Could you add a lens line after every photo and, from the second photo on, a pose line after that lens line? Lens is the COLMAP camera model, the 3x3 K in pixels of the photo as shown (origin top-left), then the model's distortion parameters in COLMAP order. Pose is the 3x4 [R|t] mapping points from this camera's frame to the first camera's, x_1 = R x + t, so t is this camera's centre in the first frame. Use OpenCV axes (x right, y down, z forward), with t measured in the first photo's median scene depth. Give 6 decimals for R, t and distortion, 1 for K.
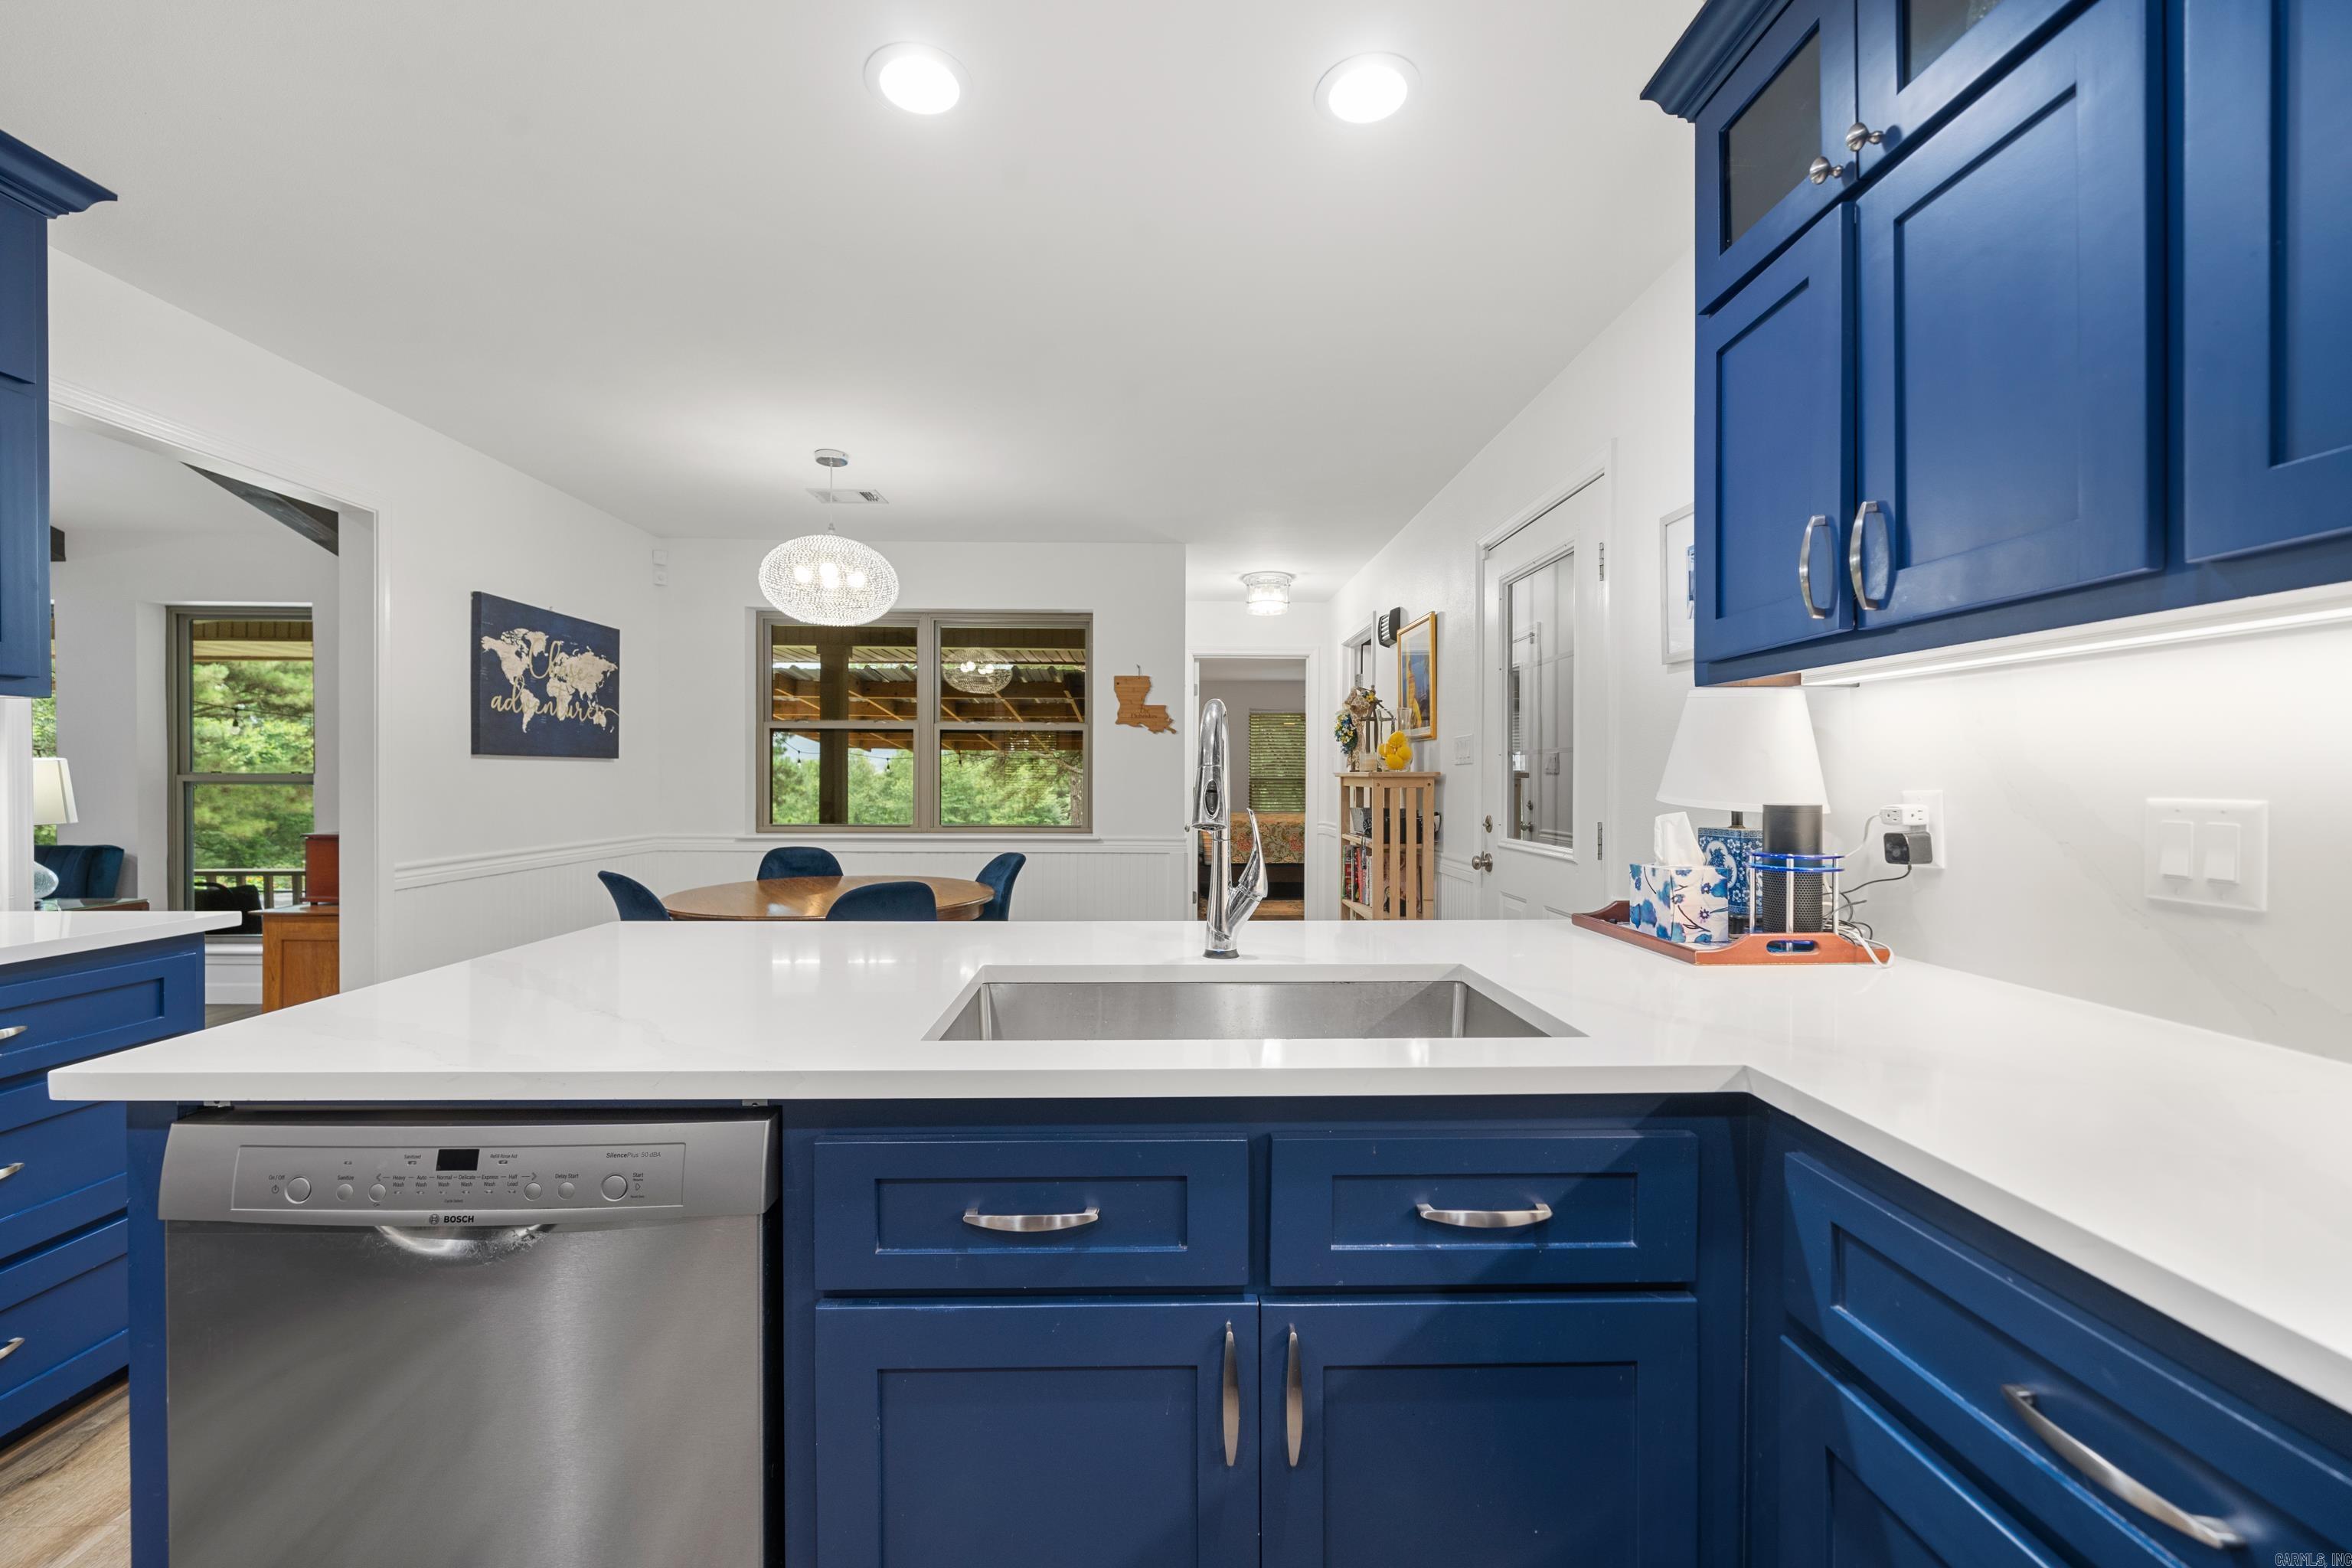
lens RADIAL K [[946.4, 0, 1175.0], [0, 946.4, 779.8], [0, 0, 1]] dist [-0.003027, 0.000527]
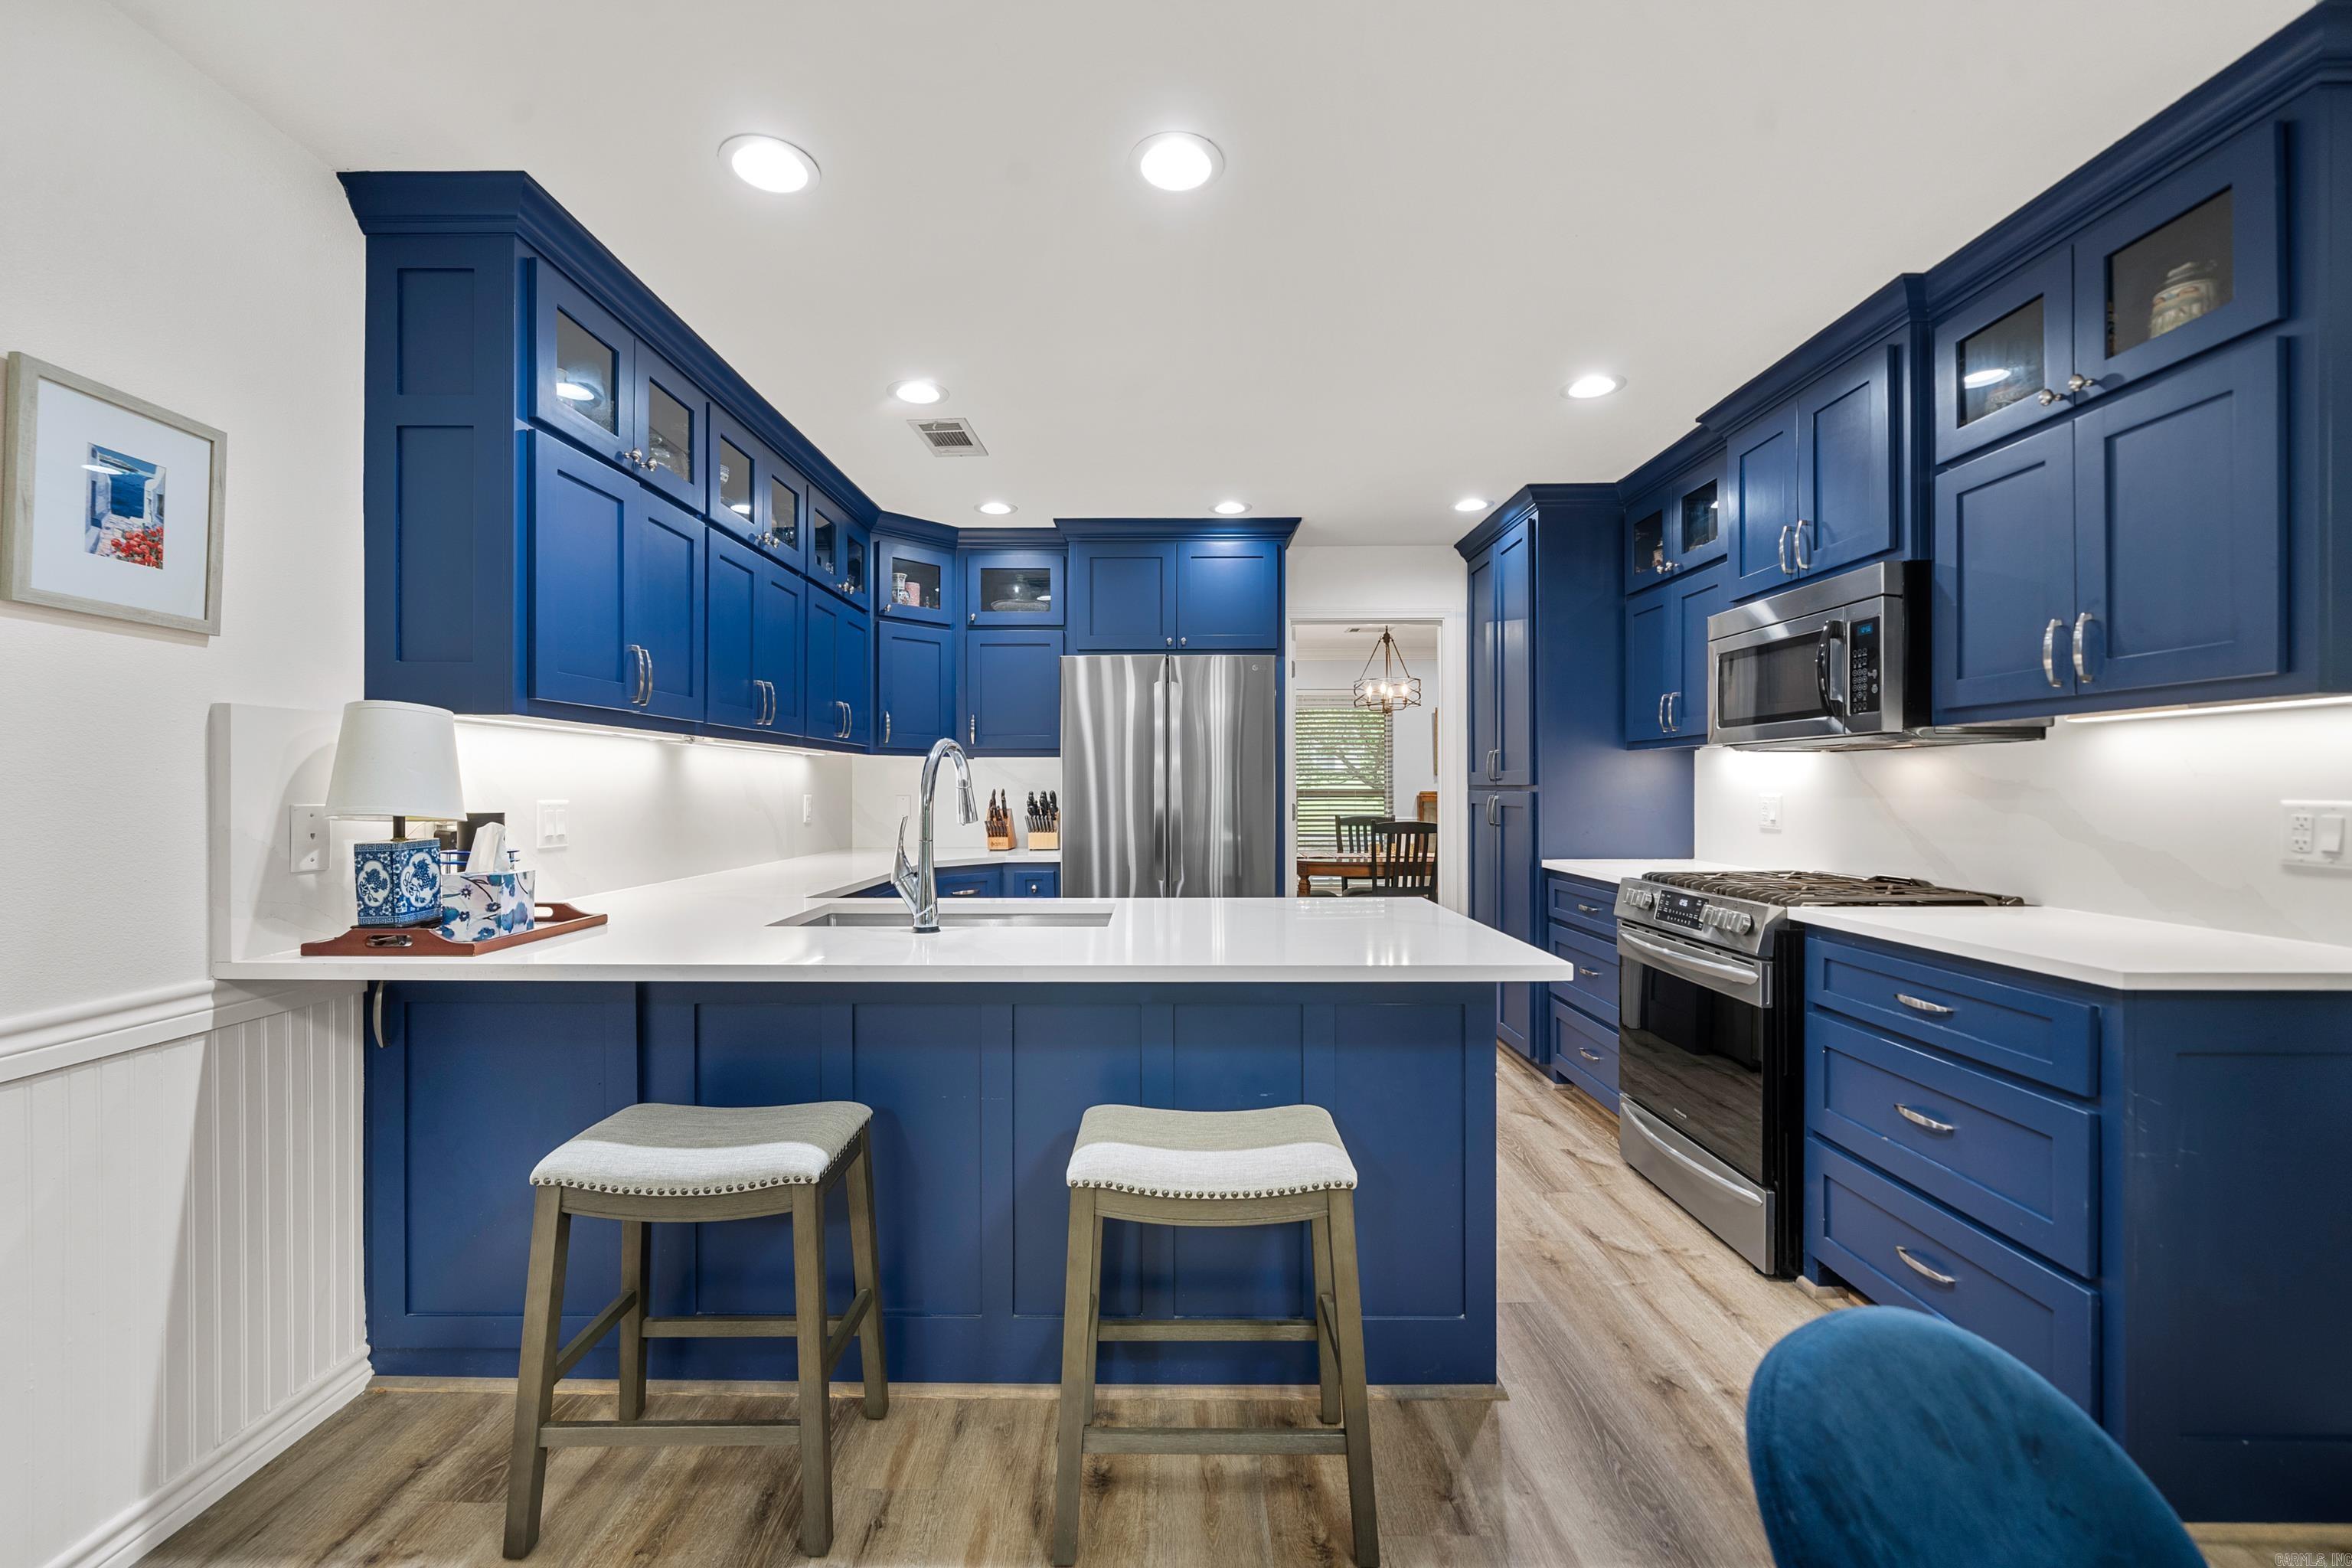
lens RADIAL K [[946.4, 0, 1163.8], [0, 946.4, 790.0], [0, 0, 1]] dist [-0.003027, 0.000527]
pose [[-0.999236, -0.001659, 0.039045, -0.131750], [-0.001442, 0.999983, 0.005593, -0.004935], [-0.039053, 0.005532, -0.999222, 0.934087]]
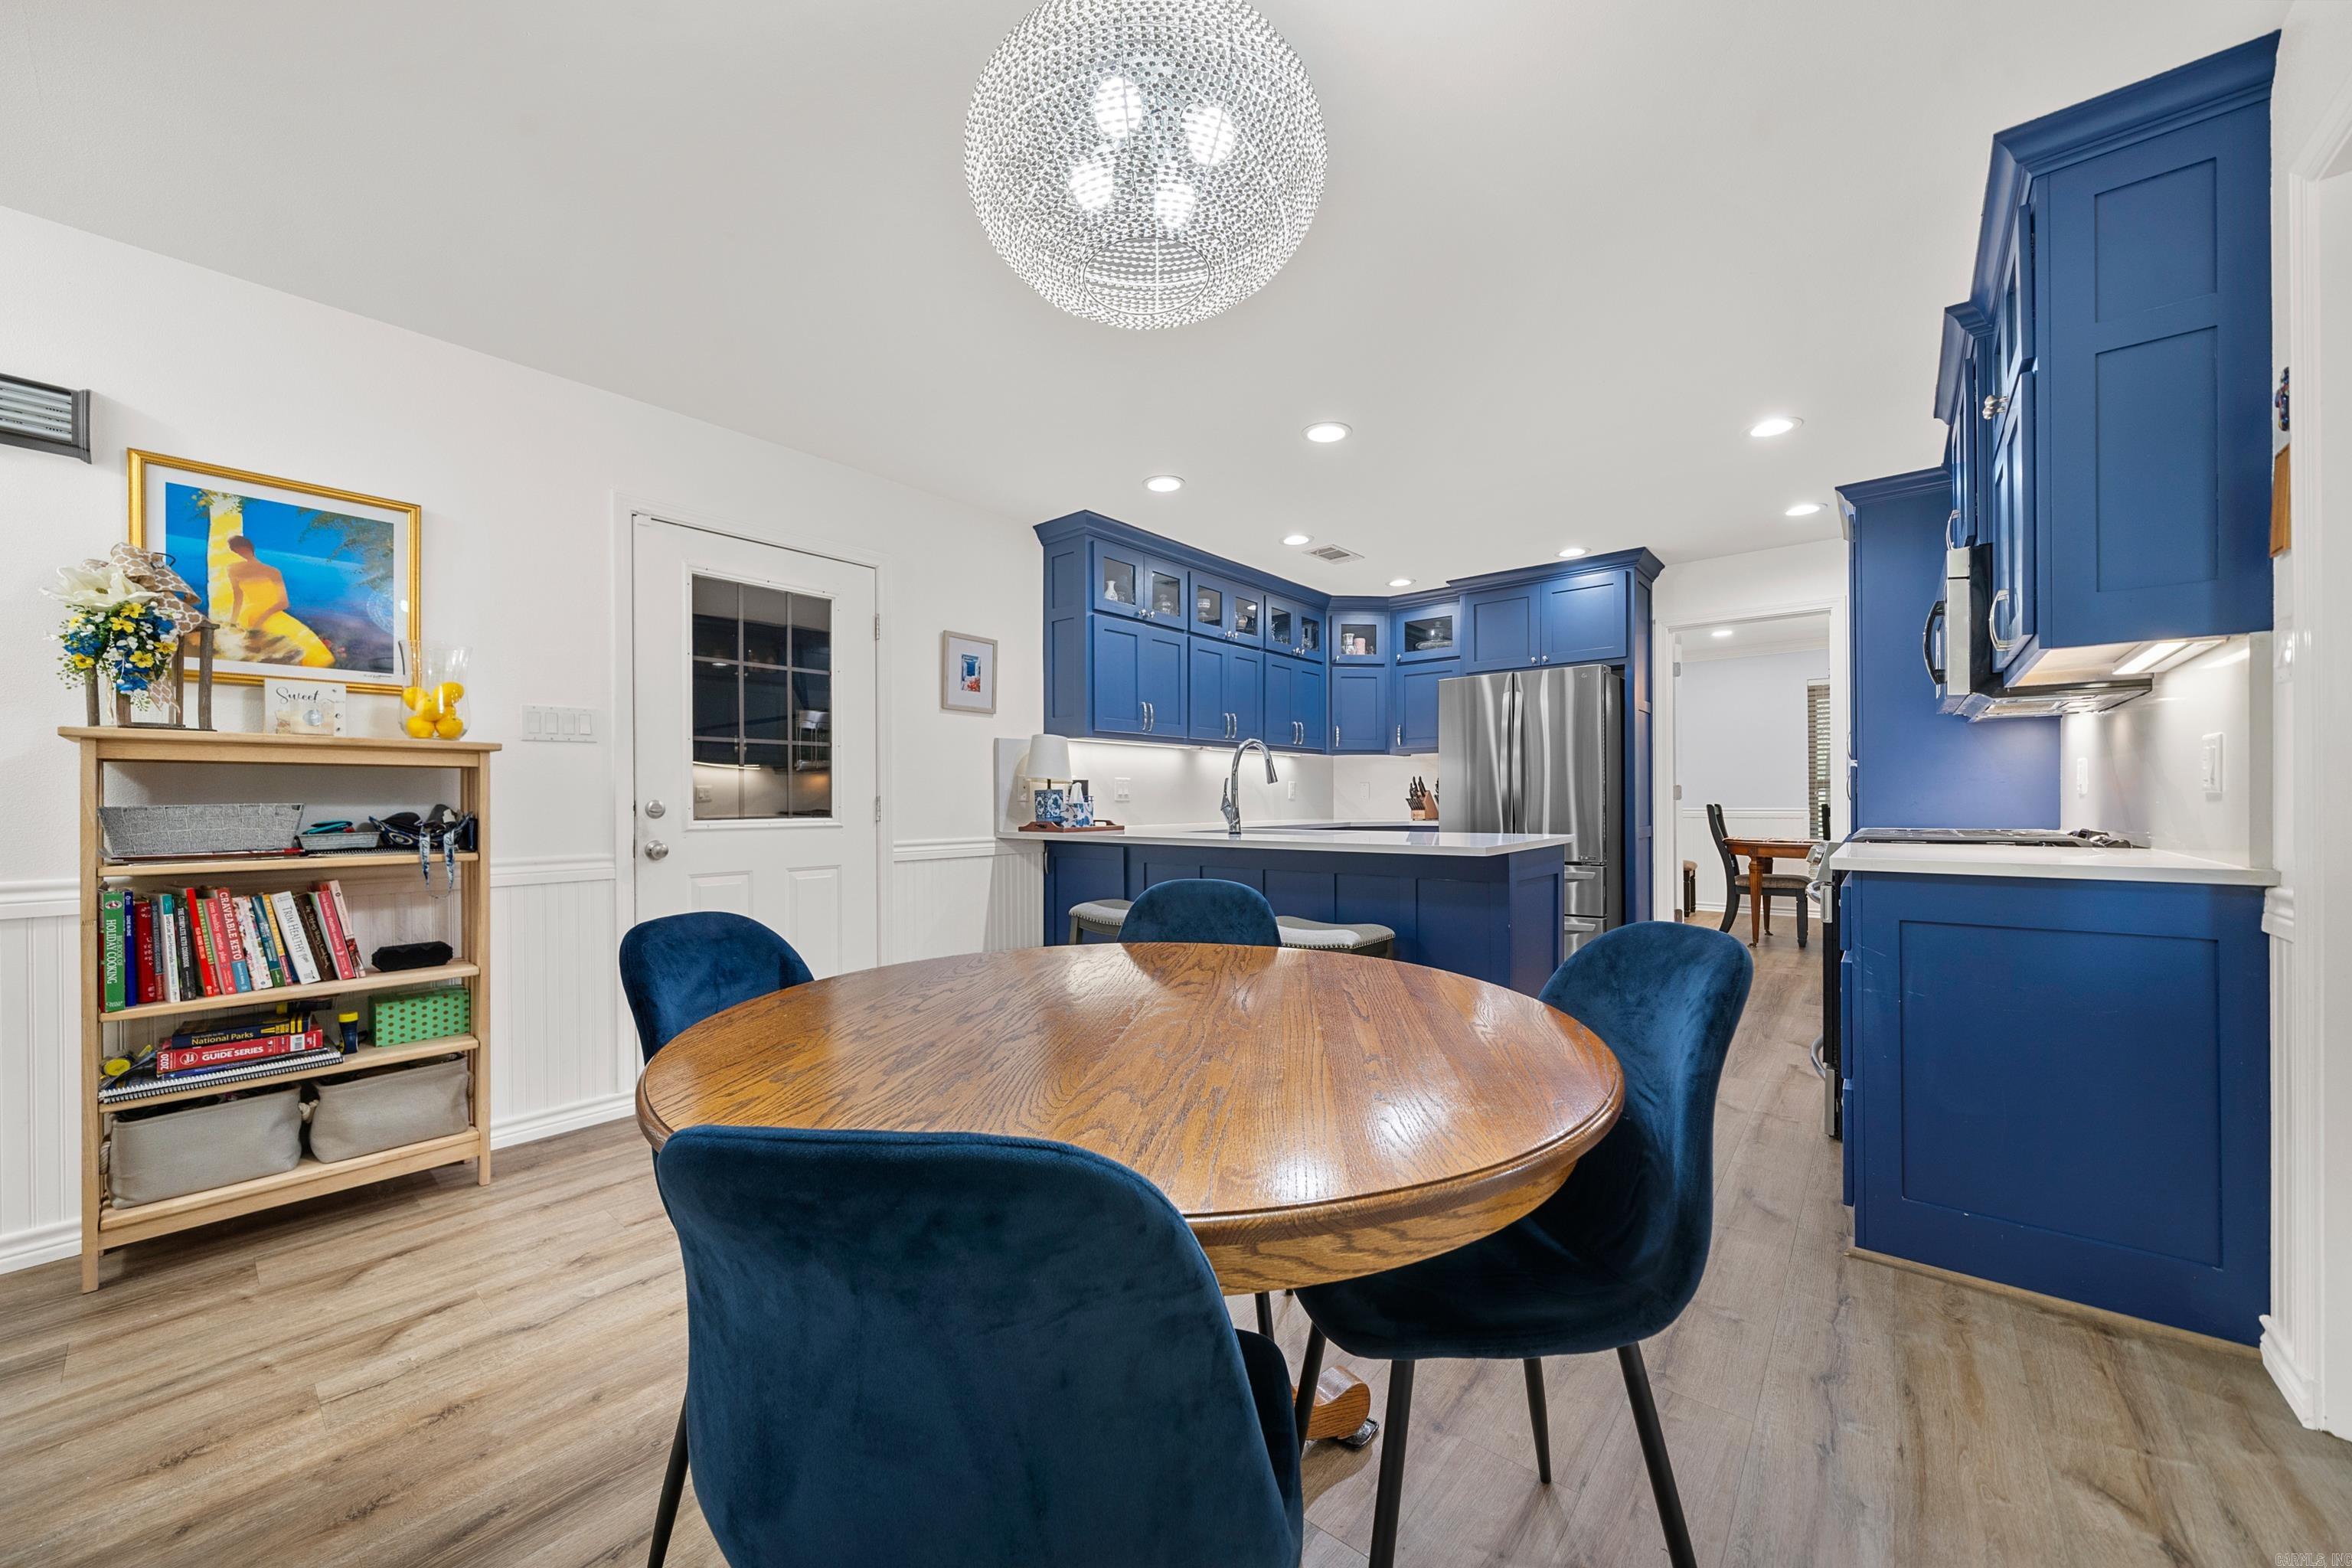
lens RADIAL K [[854.5, 0, 1187.9], [0, 854.5, 799.3], [0, 0, 1]] dist [-0.001852, -0.000706]
pose [[-0.755563, 0.003412, 0.655068, -0.567943], [0.007894, 0.999961, 0.003897, 0.033081], [-0.655029, 0.008116, -0.755560, 1.174642]]
